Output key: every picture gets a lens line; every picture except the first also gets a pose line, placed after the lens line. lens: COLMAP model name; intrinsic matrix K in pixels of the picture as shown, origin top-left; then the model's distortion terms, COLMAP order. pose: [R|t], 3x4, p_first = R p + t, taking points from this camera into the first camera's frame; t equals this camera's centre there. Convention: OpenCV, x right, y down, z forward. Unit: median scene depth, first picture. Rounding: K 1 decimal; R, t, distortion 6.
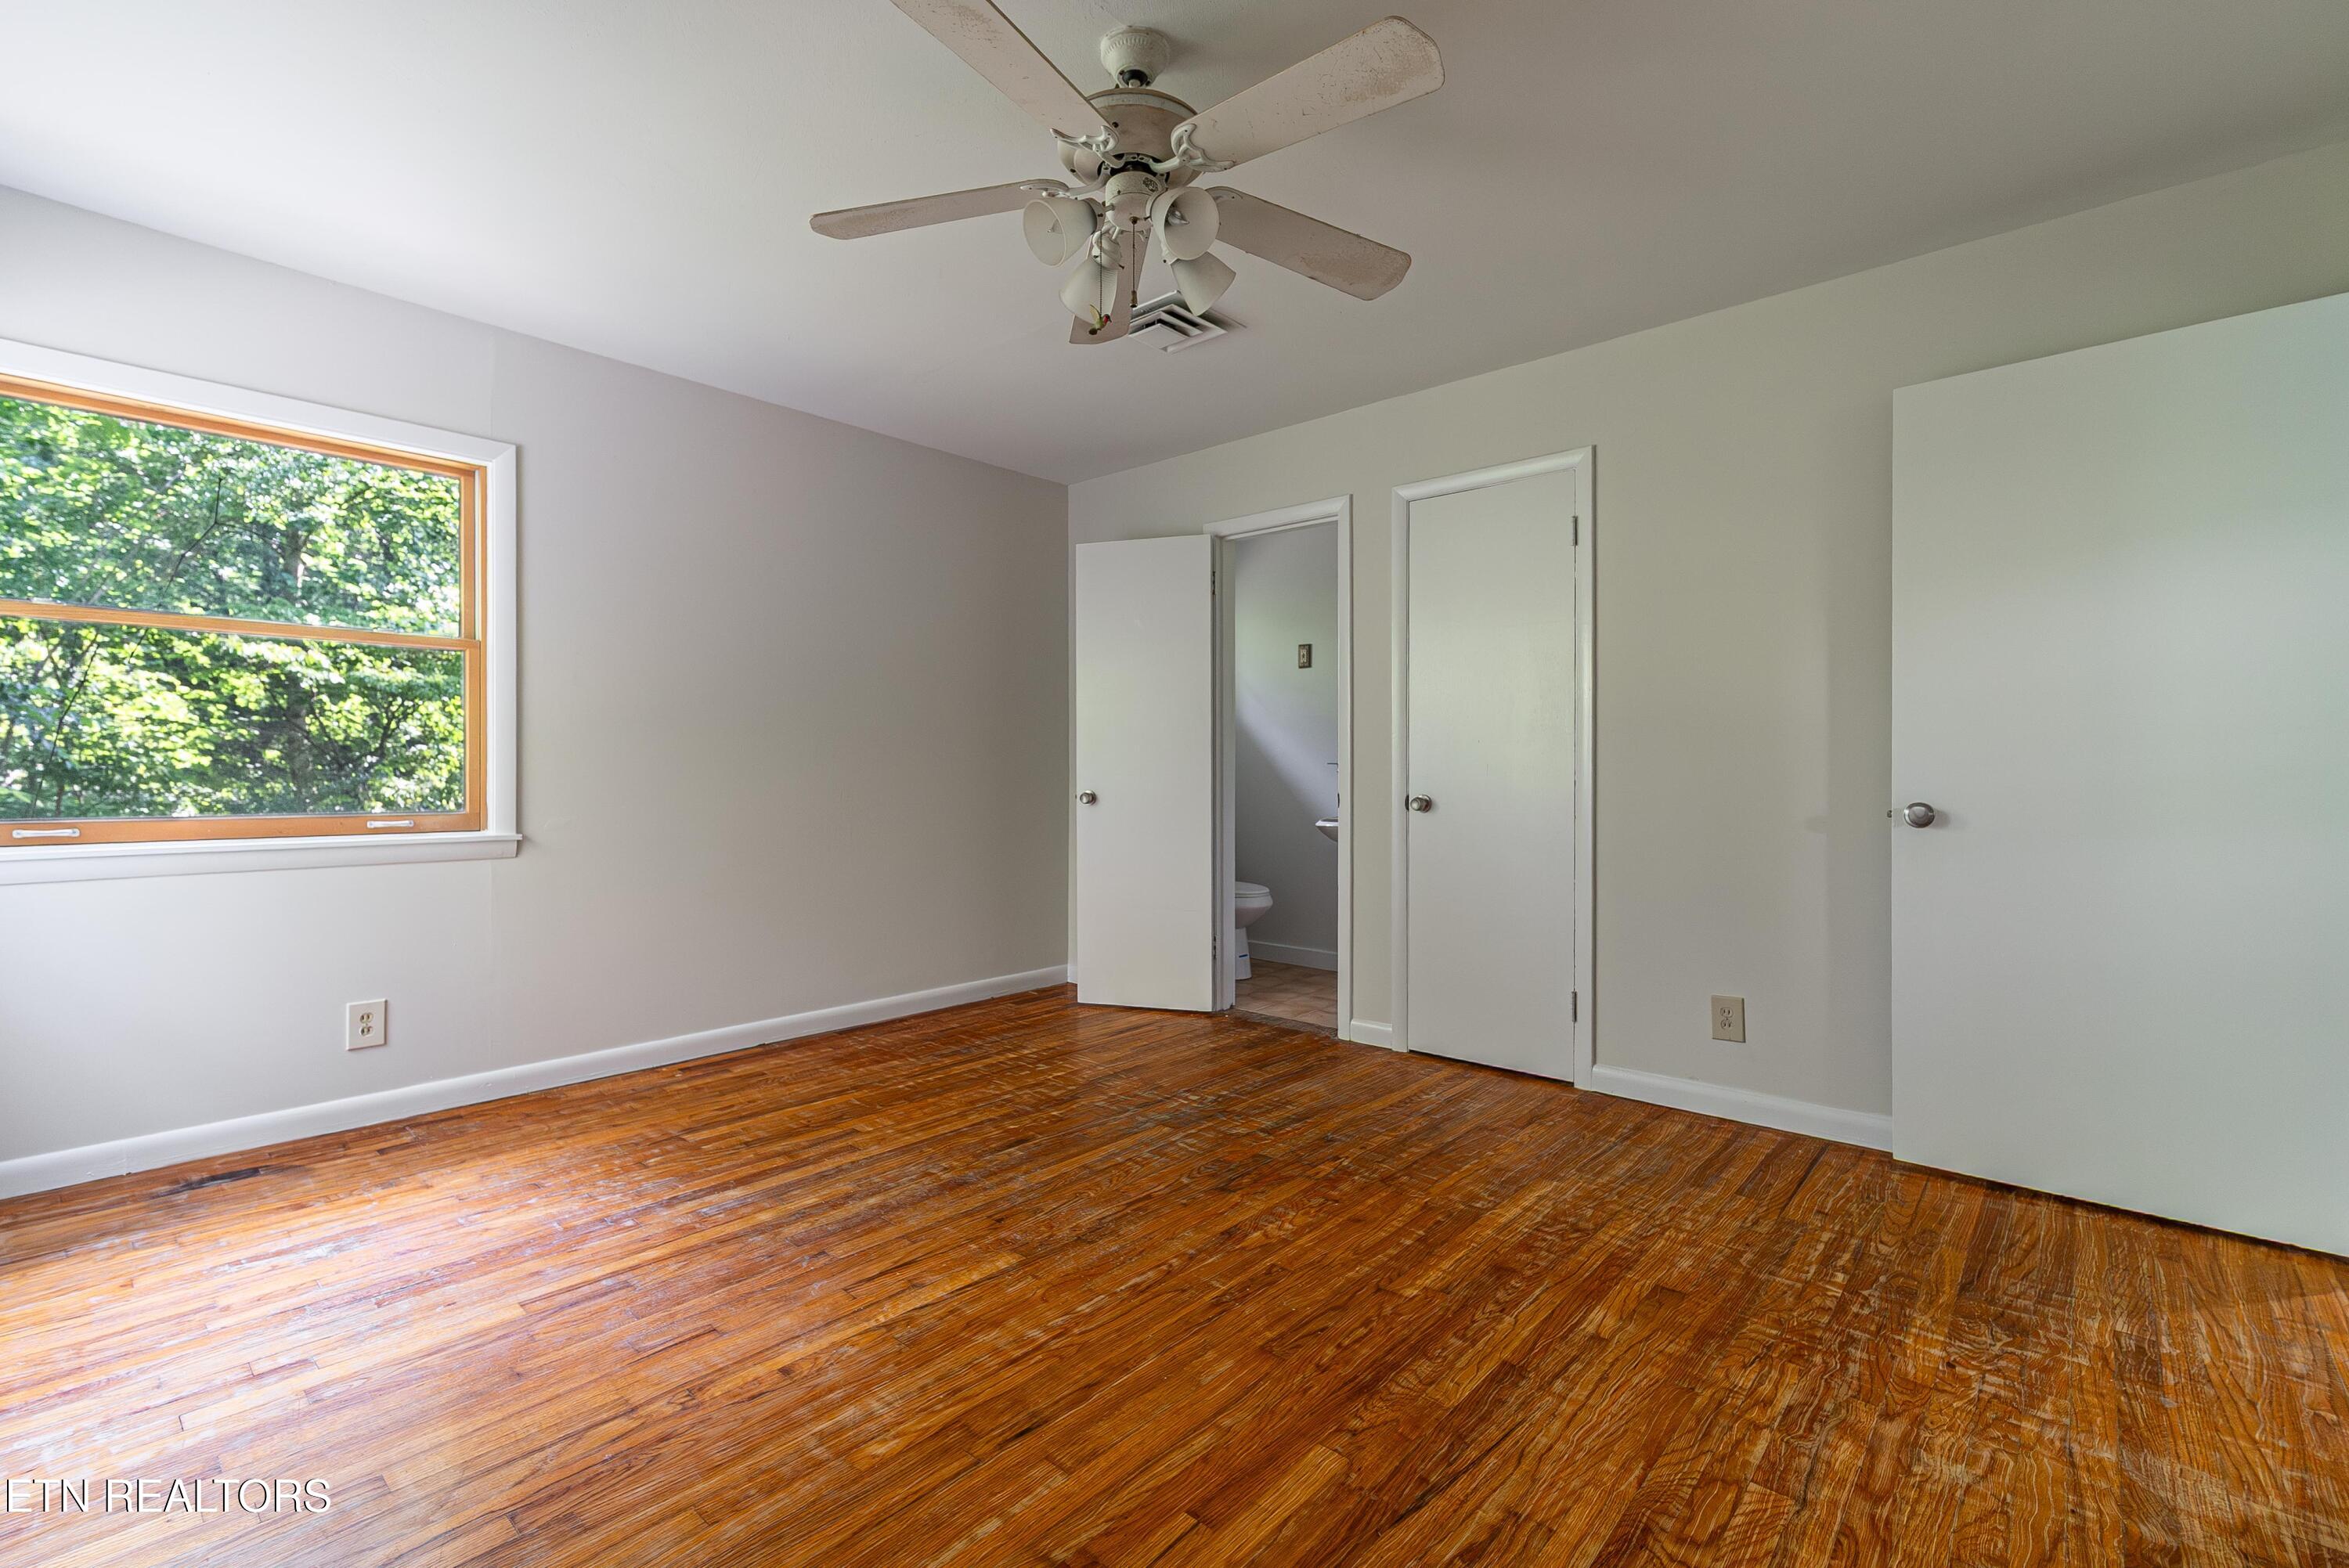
lens RADIAL K [[1039.2, 0, 1178.8], [0, 1039.2, 773.5], [0, 0, 1]] dist [0.003784, 0.000396]
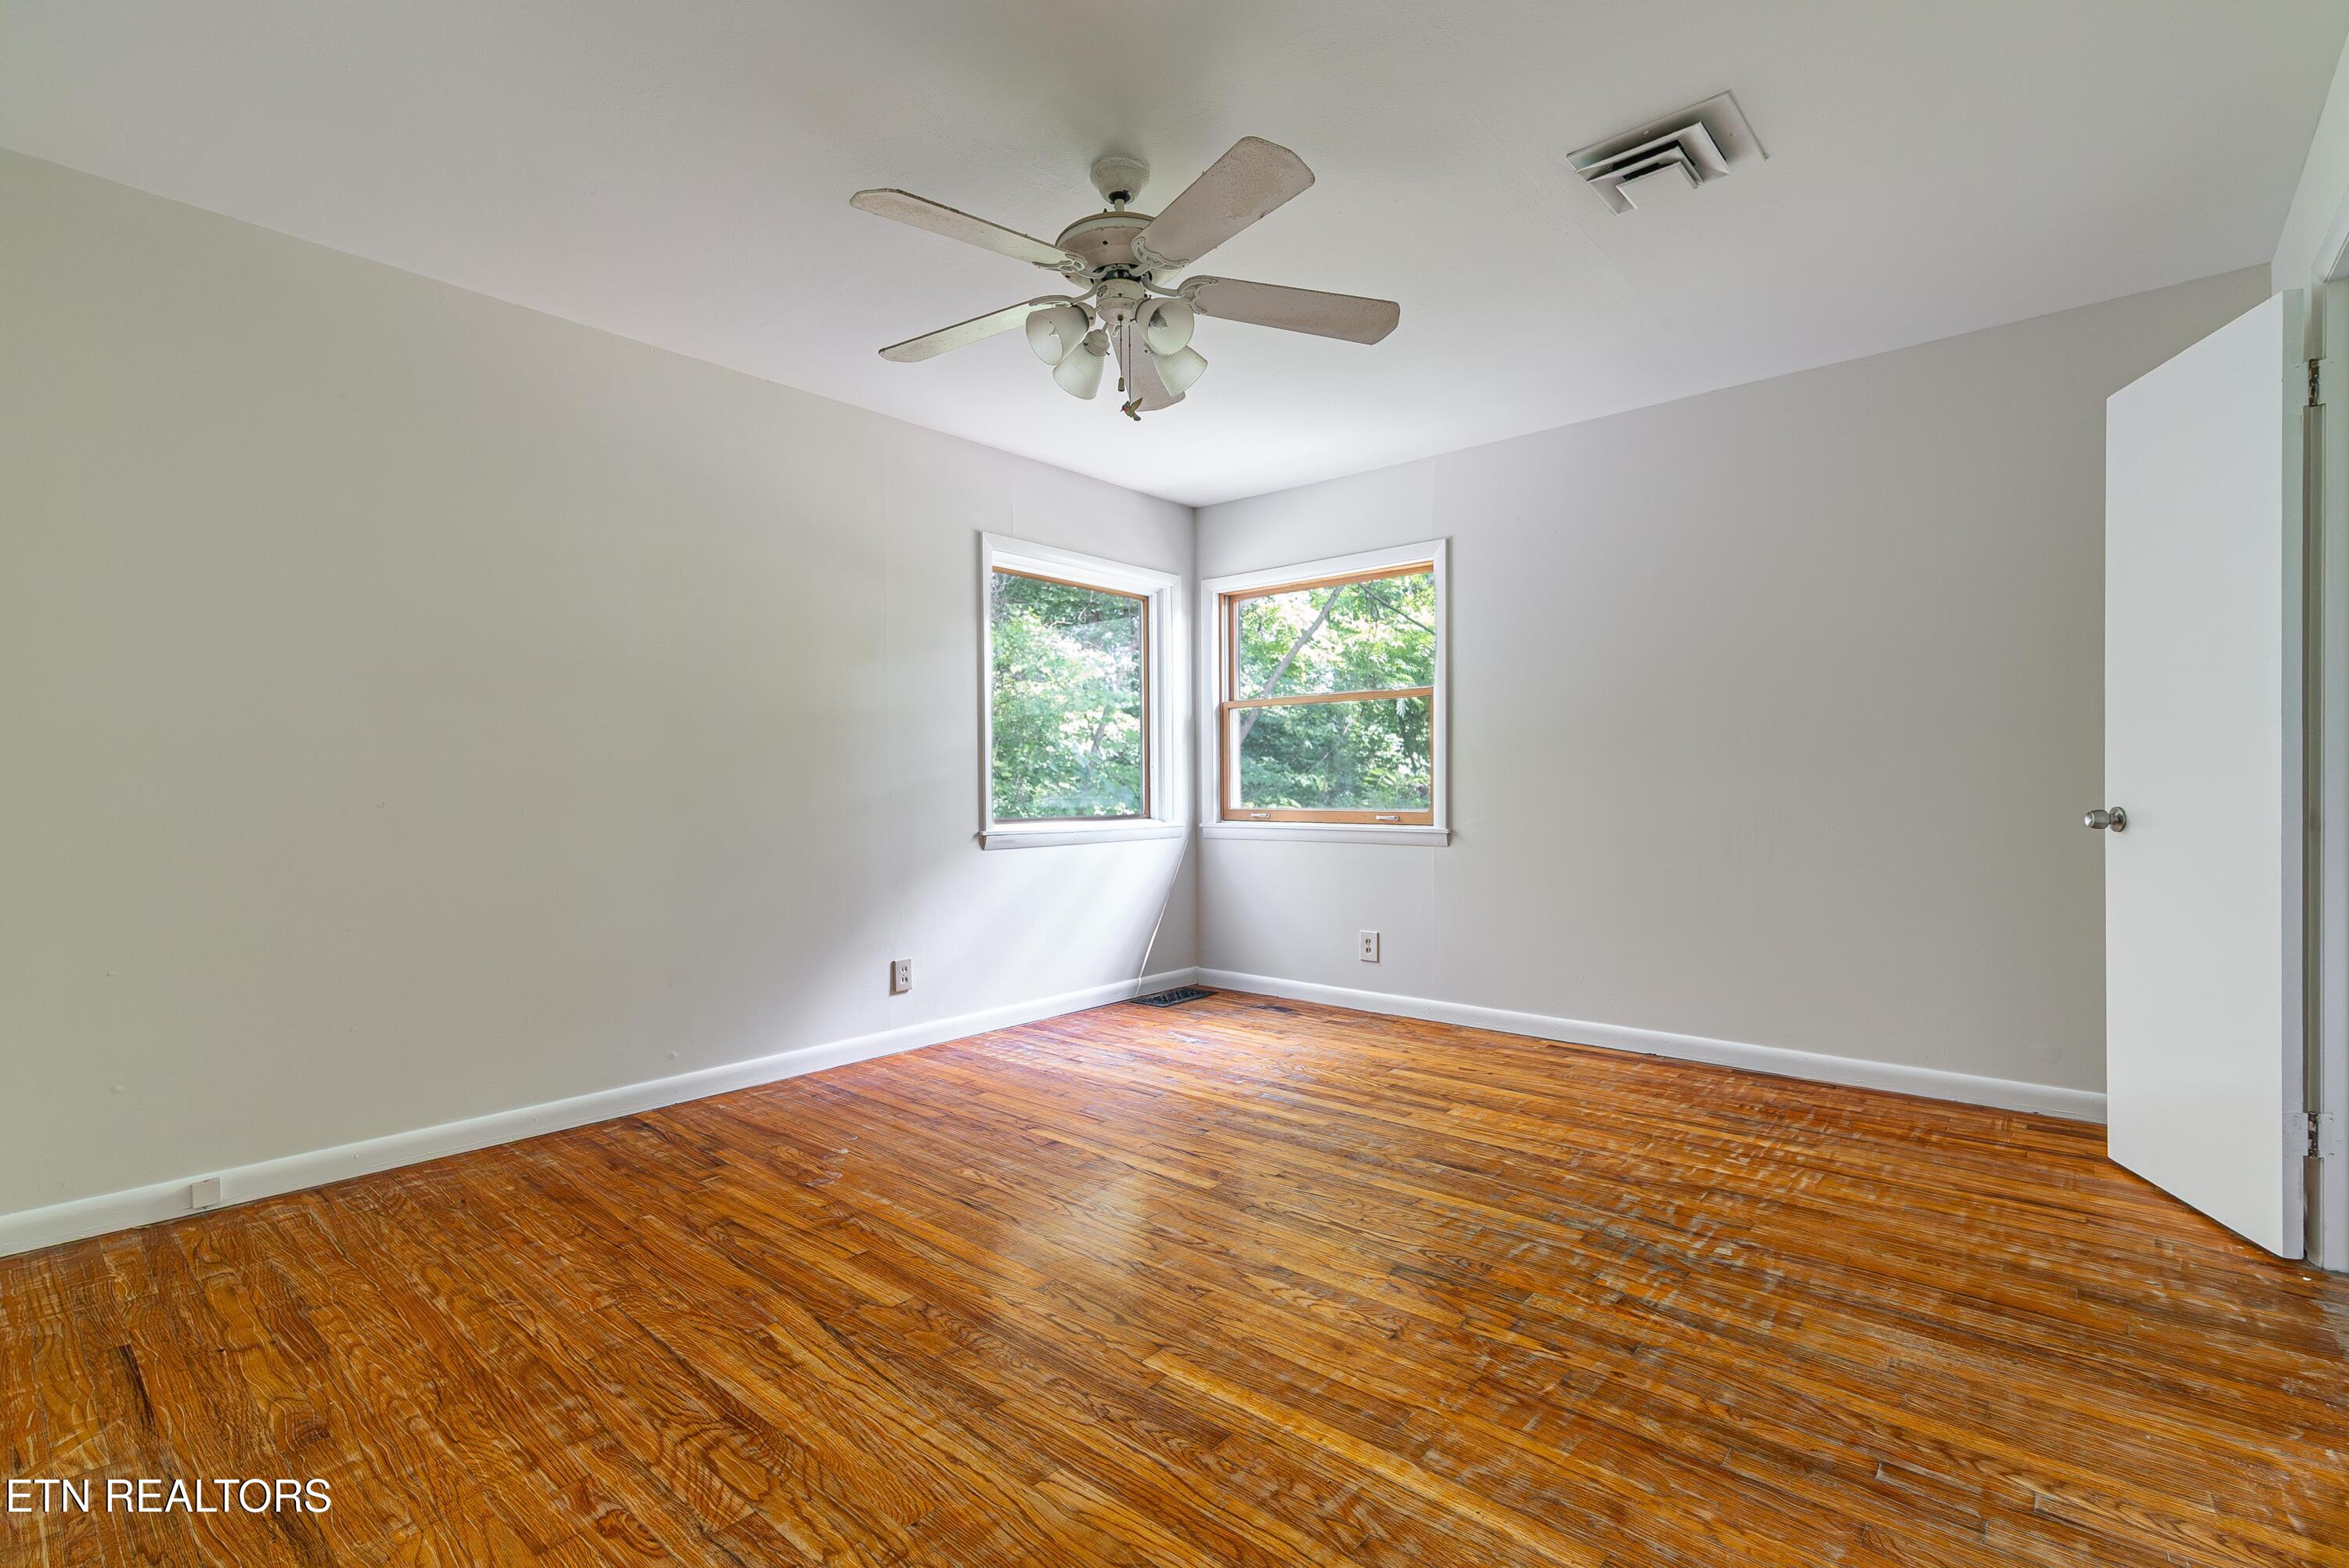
lens RADIAL K [[1039.2, 0, 1179.5], [0, 1039.2, 791.3], [0, 0, 1]] dist [0.003784, 0.000396]
pose [[0.023888, 0.004699, -0.999704, 0.806878], [0.005980, 0.999970, 0.004843, 0.001877], [0.999697, -0.006094, 0.023859, 0.726805]]
